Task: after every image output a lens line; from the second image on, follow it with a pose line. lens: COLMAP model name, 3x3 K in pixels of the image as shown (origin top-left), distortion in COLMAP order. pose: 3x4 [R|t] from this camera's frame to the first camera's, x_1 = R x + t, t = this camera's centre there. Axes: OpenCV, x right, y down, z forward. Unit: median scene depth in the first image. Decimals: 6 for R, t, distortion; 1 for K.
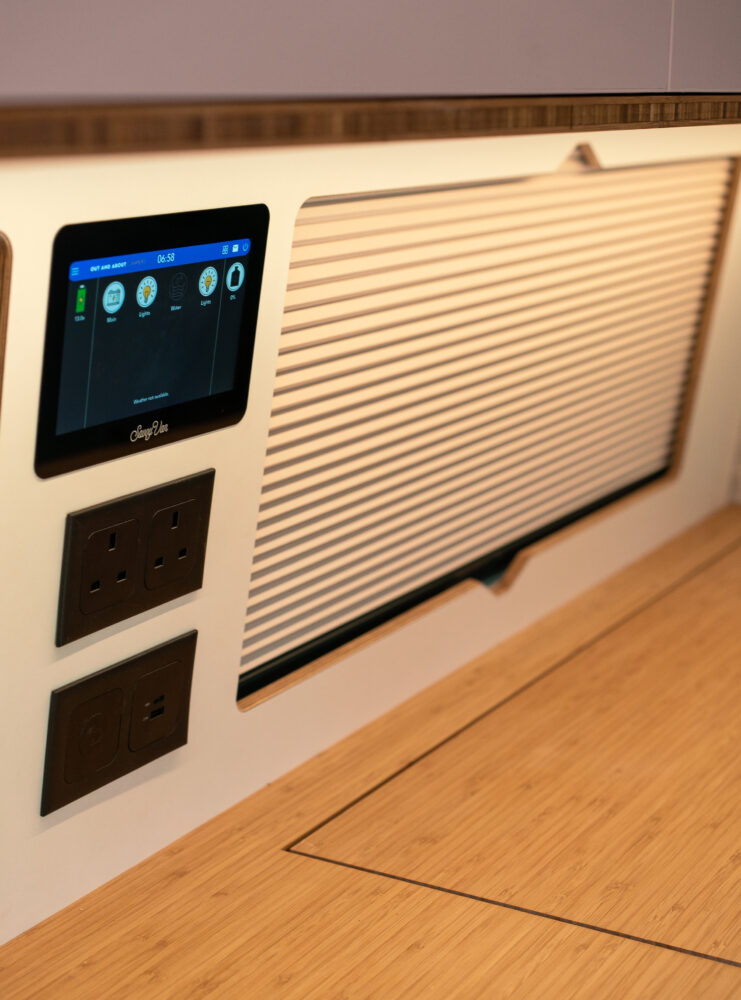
lens RADIAL K [[1748.7, 0, 371.6], [0, 1748.7, 495.4], [0, 0, 1]] dist [0.003327, 0.000000]
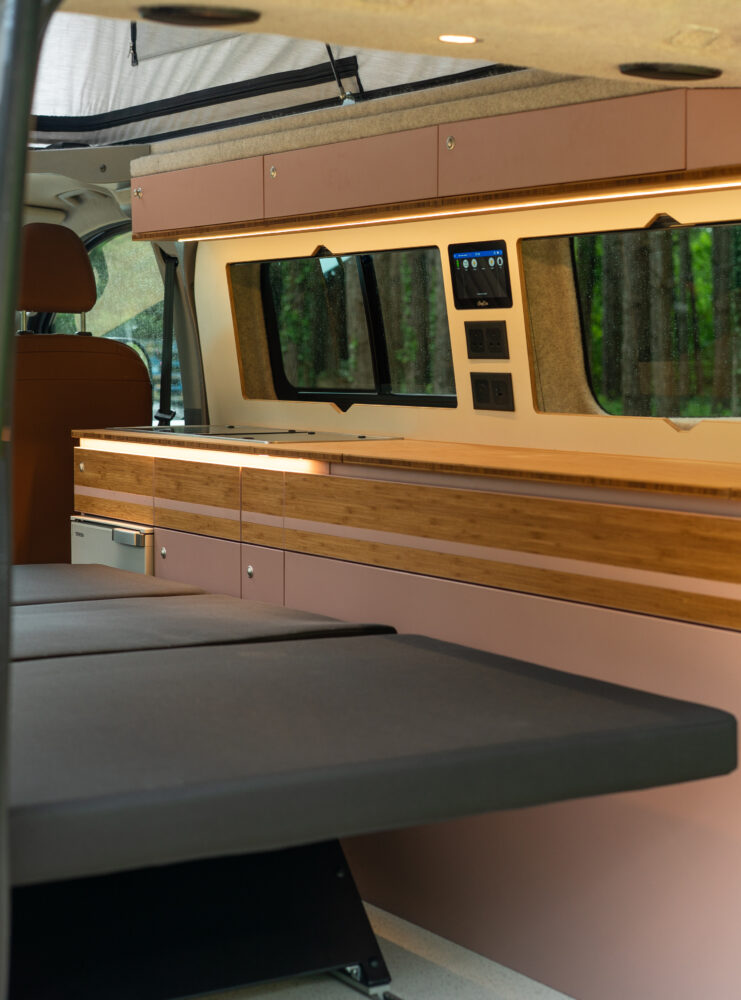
lens RADIAL K [[1748.7, 0, 370.4], [0, 1748.7, 498.7], [0, 0, 1]] dist [0.003327, 0.000000]
pose [[-0.422828, 0.070177, -0.903489, 3.302971], [-0.213977, 0.961073, 0.174790, -0.234382], [0.880585, 0.267232, -0.391352, 2.359162]]
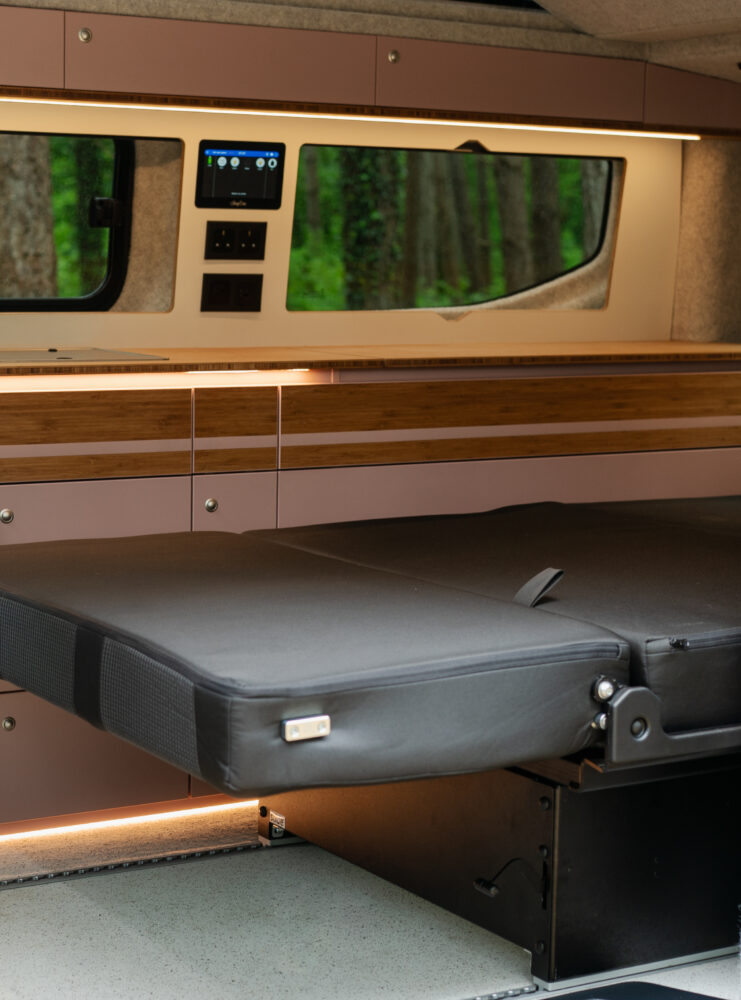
lens RADIAL K [[1946.2, 0, 367.0], [0, 1946.2, 506.8], [0, 0, 1]] dist [0.007846, 0.000000]
pose [[0.873700, 0.076640, -0.480390, 2.083047], [-0.125168, 0.989680, -0.069756, 0.830275], [0.470086, 0.121075, 0.874277, -2.291892]]
